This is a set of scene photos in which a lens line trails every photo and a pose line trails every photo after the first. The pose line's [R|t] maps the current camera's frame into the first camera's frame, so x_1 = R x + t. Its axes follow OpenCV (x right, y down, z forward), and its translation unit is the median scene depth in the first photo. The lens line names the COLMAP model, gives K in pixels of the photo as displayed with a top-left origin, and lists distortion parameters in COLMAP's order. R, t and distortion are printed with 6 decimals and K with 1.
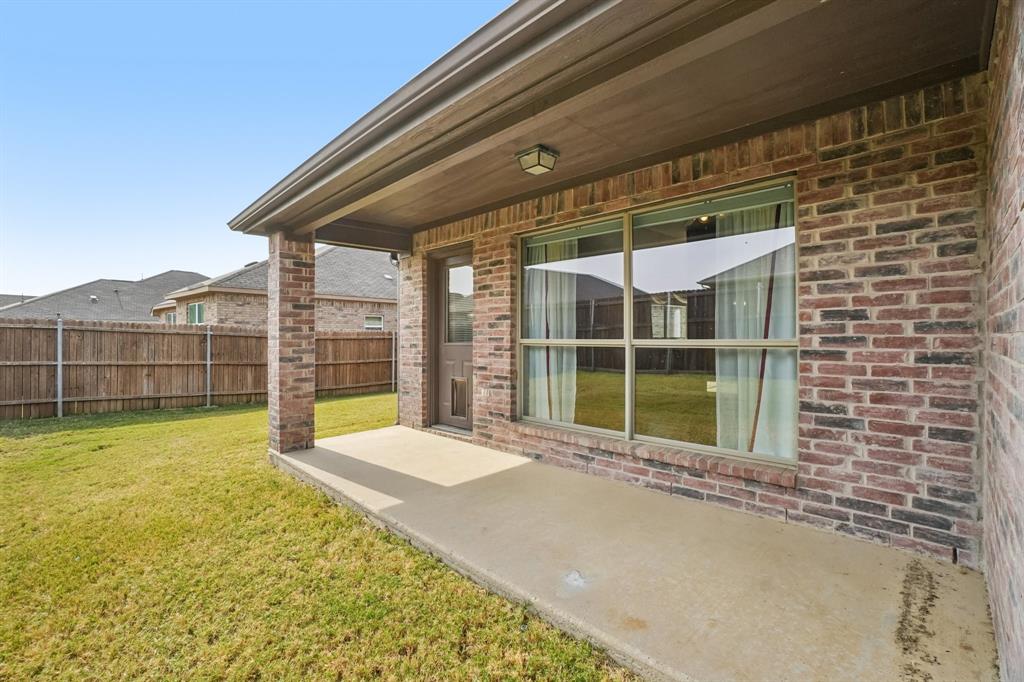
lens RADIAL K [[452.8, 0, 510.4], [0, 452.8, 337.0], [0, 0, 1]] dist [-0.033870, -0.000121]
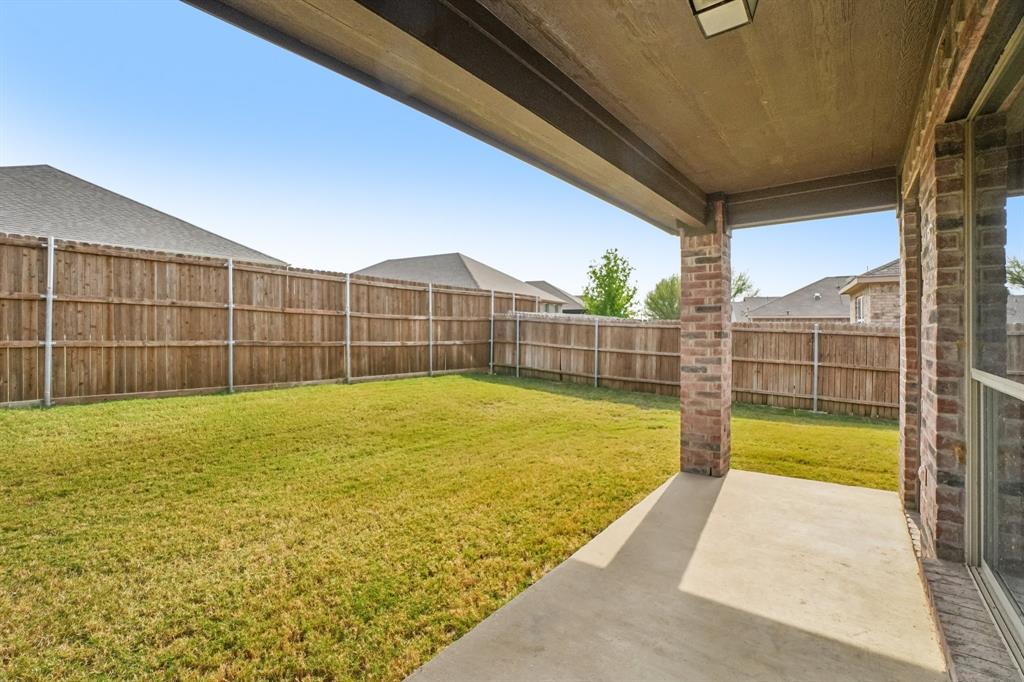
lens RADIAL K [[455.9, 0, 492.4], [0, 455.9, 327.9], [0, 0, 1]] dist [-0.035488, -0.000009]
pose [[0.122852, -0.002754, -0.992421, 0.313650], [-0.001843, 0.999994, -0.003004, -0.025868], [0.992423, 0.002198, 0.122846, 0.443606]]
